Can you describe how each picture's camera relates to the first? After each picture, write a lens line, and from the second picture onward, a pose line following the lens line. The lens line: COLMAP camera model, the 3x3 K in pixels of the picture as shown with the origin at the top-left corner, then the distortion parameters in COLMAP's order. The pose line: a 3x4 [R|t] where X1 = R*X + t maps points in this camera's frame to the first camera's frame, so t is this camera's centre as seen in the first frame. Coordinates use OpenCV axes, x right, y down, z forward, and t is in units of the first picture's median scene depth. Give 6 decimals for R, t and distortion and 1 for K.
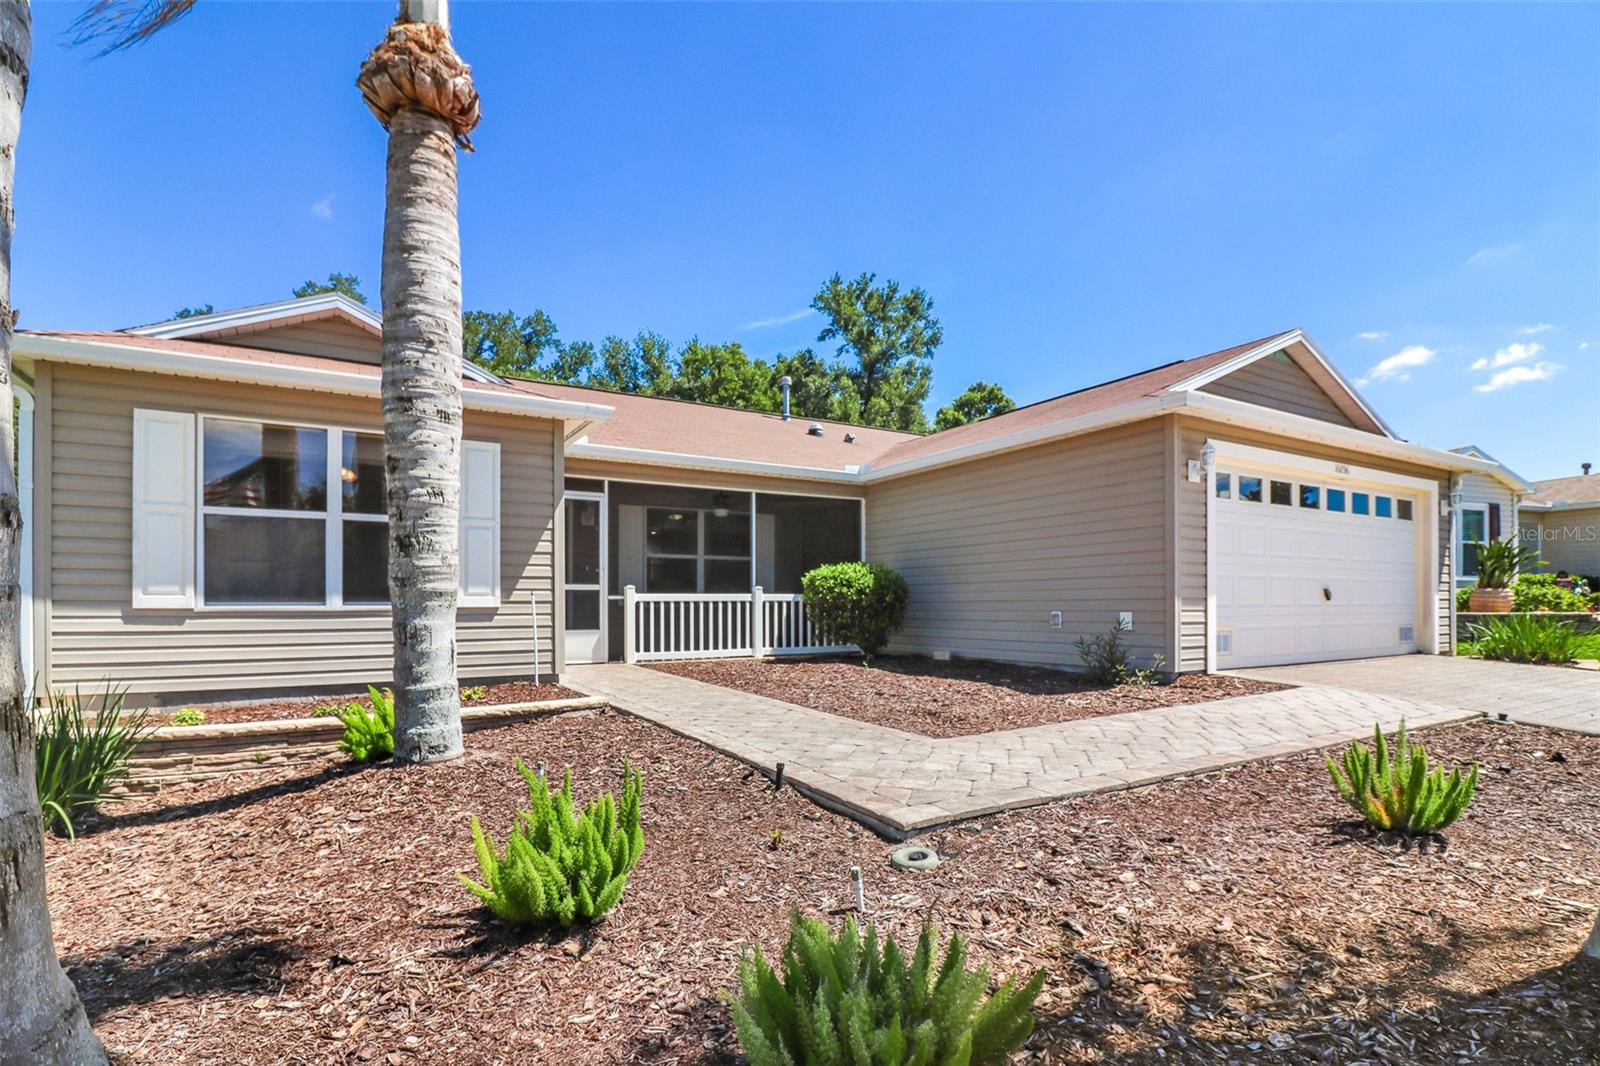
lens RADIAL K [[775.7, 0, 807.3], [0, 775.7, 606.6], [0, 0, 1]] dist [-0.001189, -0.000581]
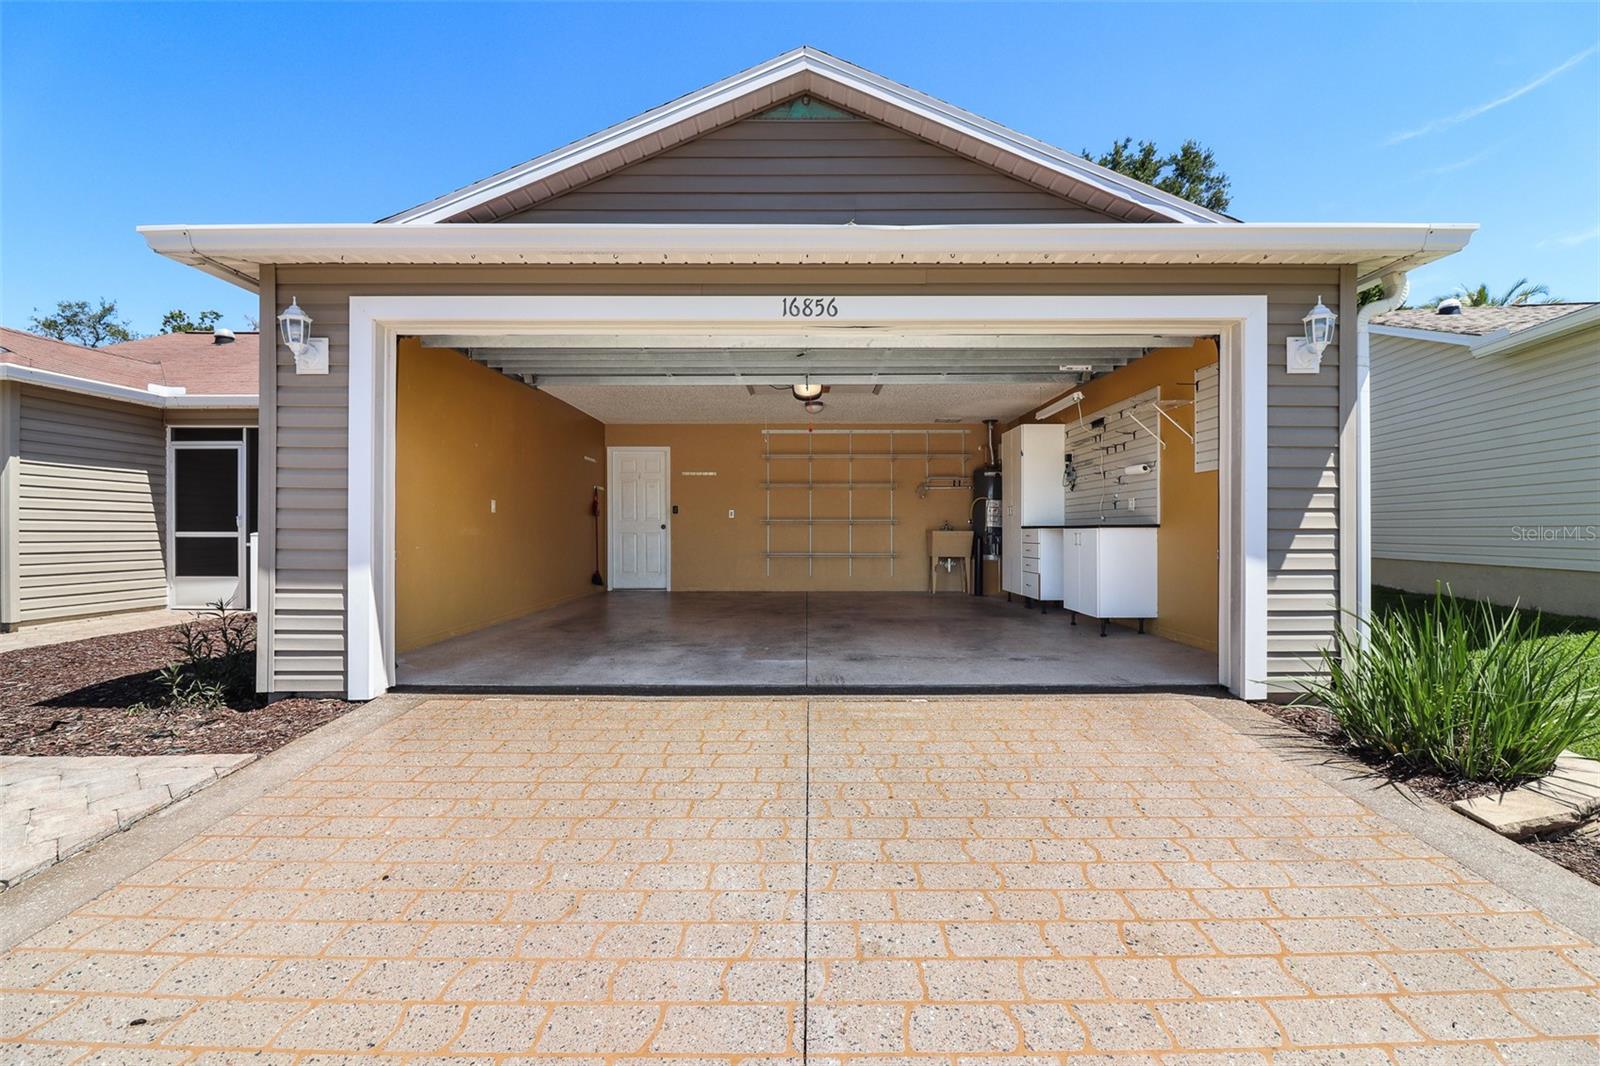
lens RADIAL K [[747.2, 0, 805.1], [0, 747.2, 531.9], [0, 0, 1]] dist [0.001627, -0.015037]
pose [[0.858433, 0.004360, -0.512907, 0.855013], [-0.001826, 0.999984, 0.005445, -0.033805], [0.512922, -0.003737, 0.858427, 0.540571]]
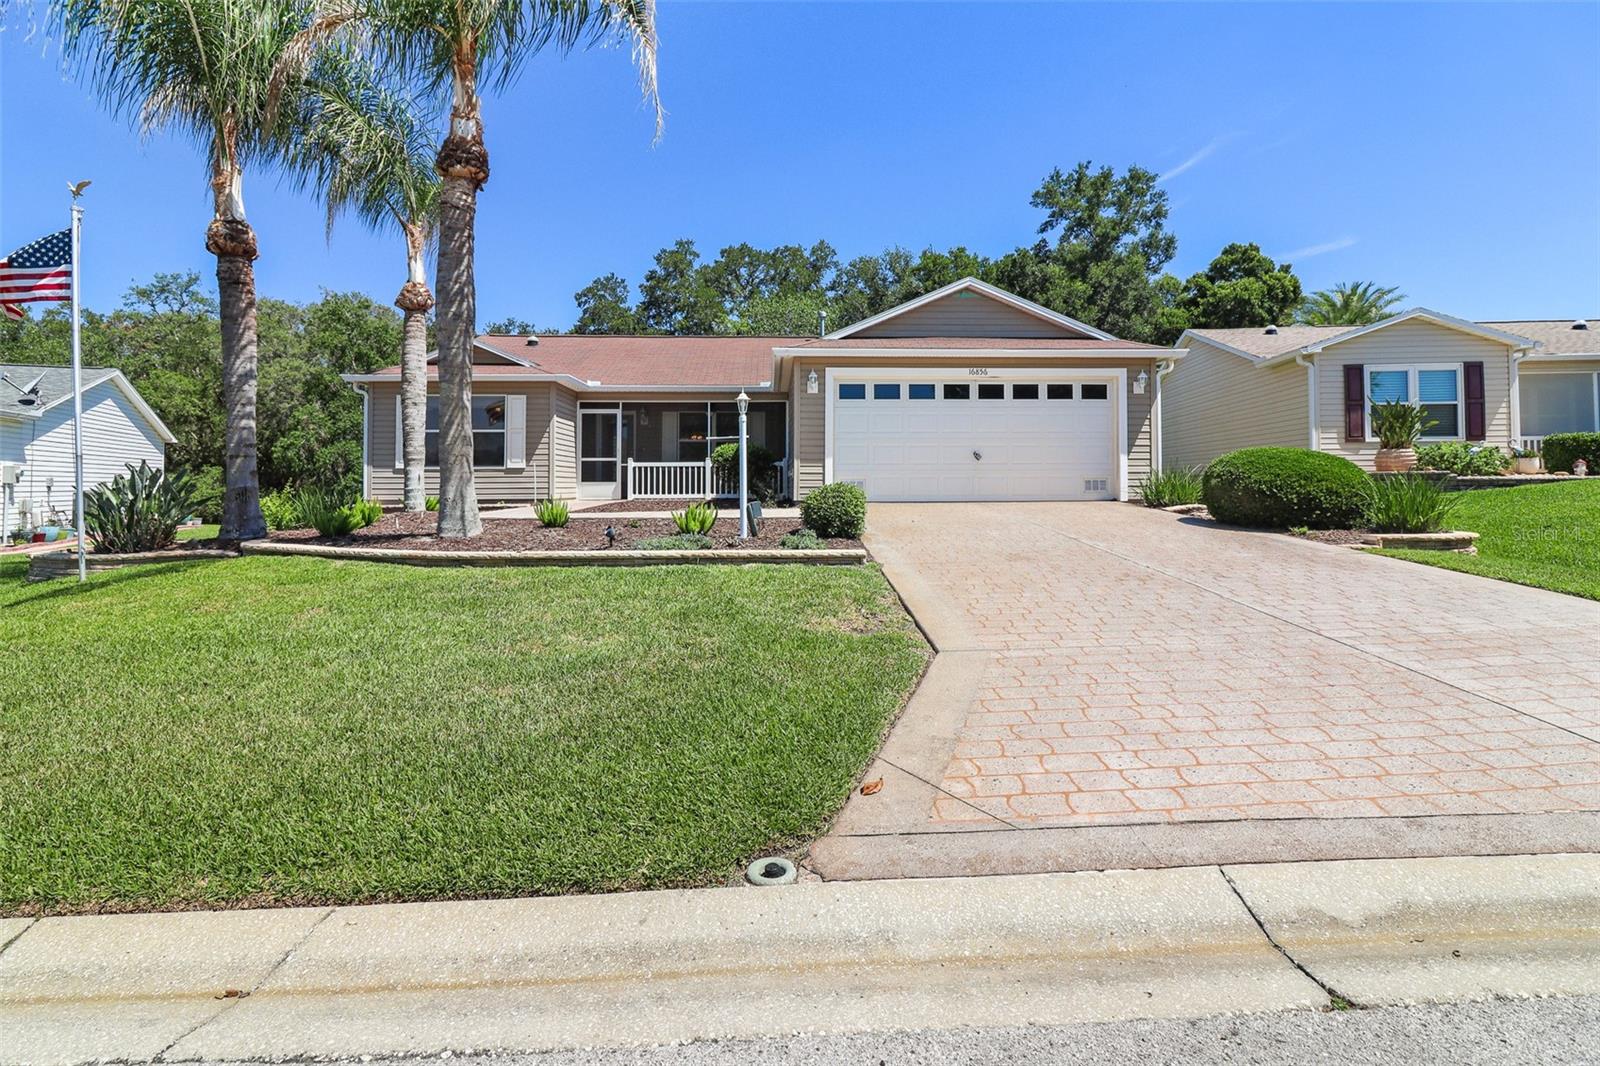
lens RADIAL K [[769.3, 0, 805.5], [0, 769.3, 467.0], [0, 0, 1]] dist [-0.002963, -0.000880]
pose [[0.879377, -0.011128, -0.475996, 1.009839], [0.001098, 0.999772, -0.021344, 0.033729], [0.476124, 0.018246, 0.879189, -0.415527]]
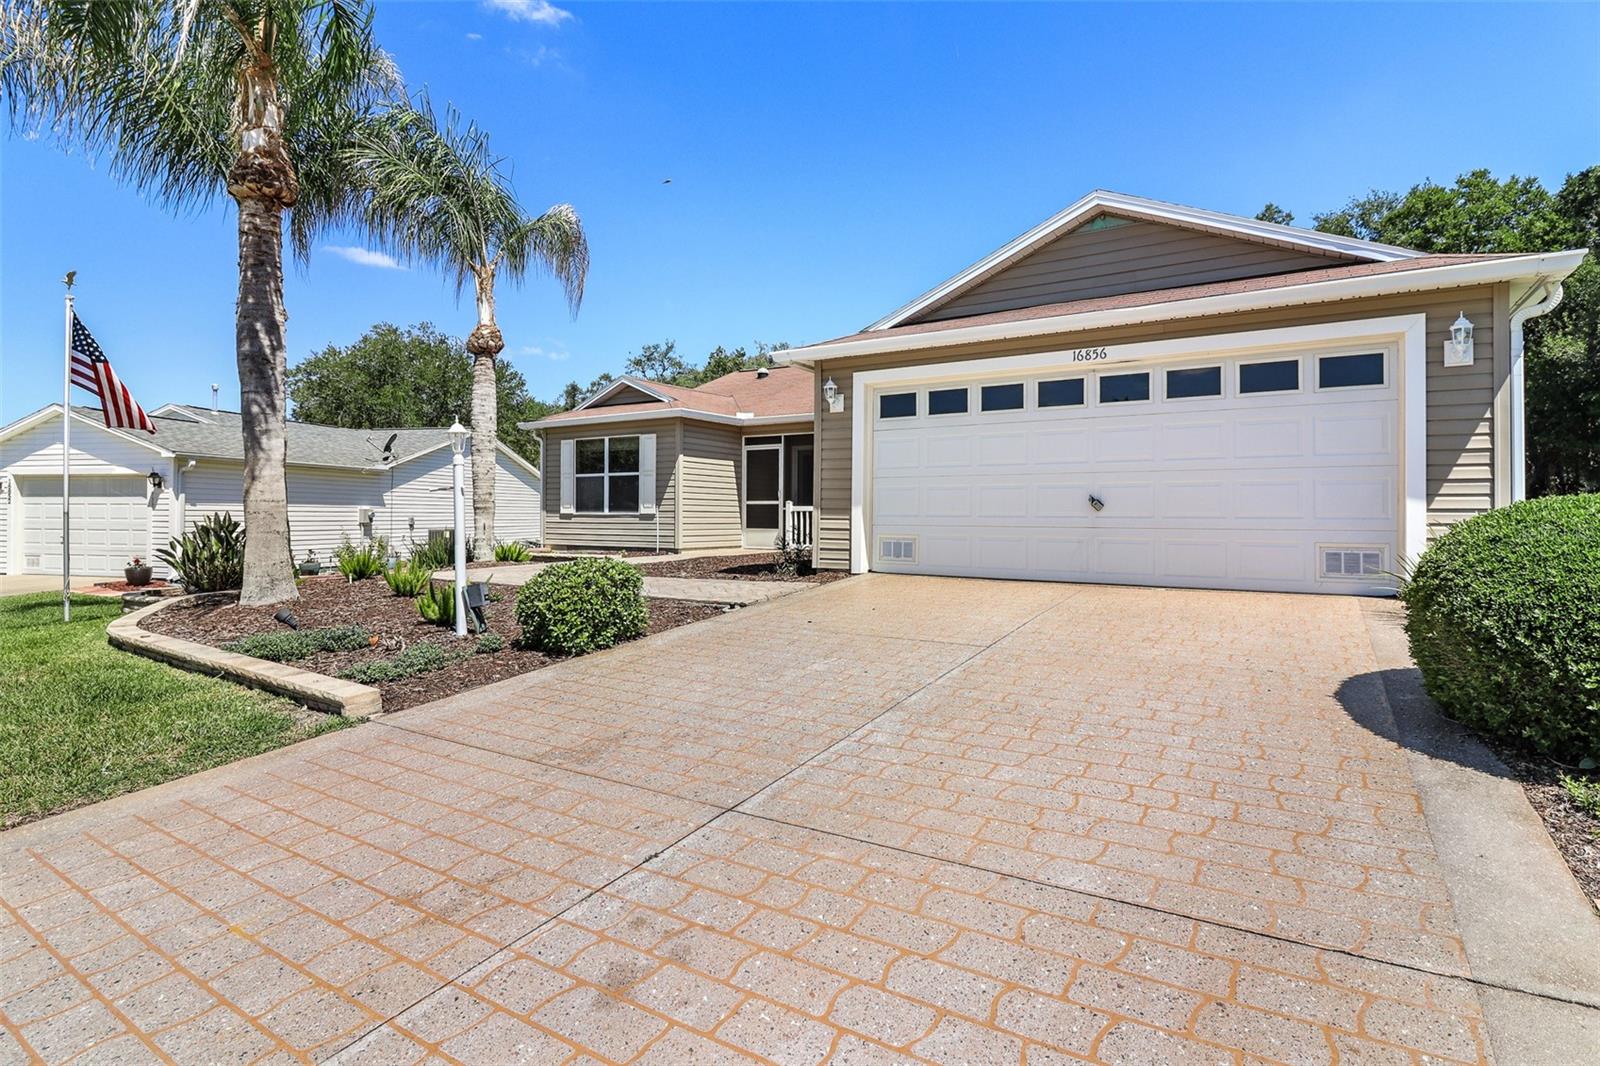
lens RADIAL K [[785.4, 0, 816.9], [0, 785.4, 509.8], [0, 0, 1]] dist [-0.004850, -0.001028]
pose [[0.460533, -0.000495, -0.887642, 1.203863], [-0.005541, 0.999979, -0.003432, -0.003706], [0.887625, 0.006499, 0.460521, 0.315725]]
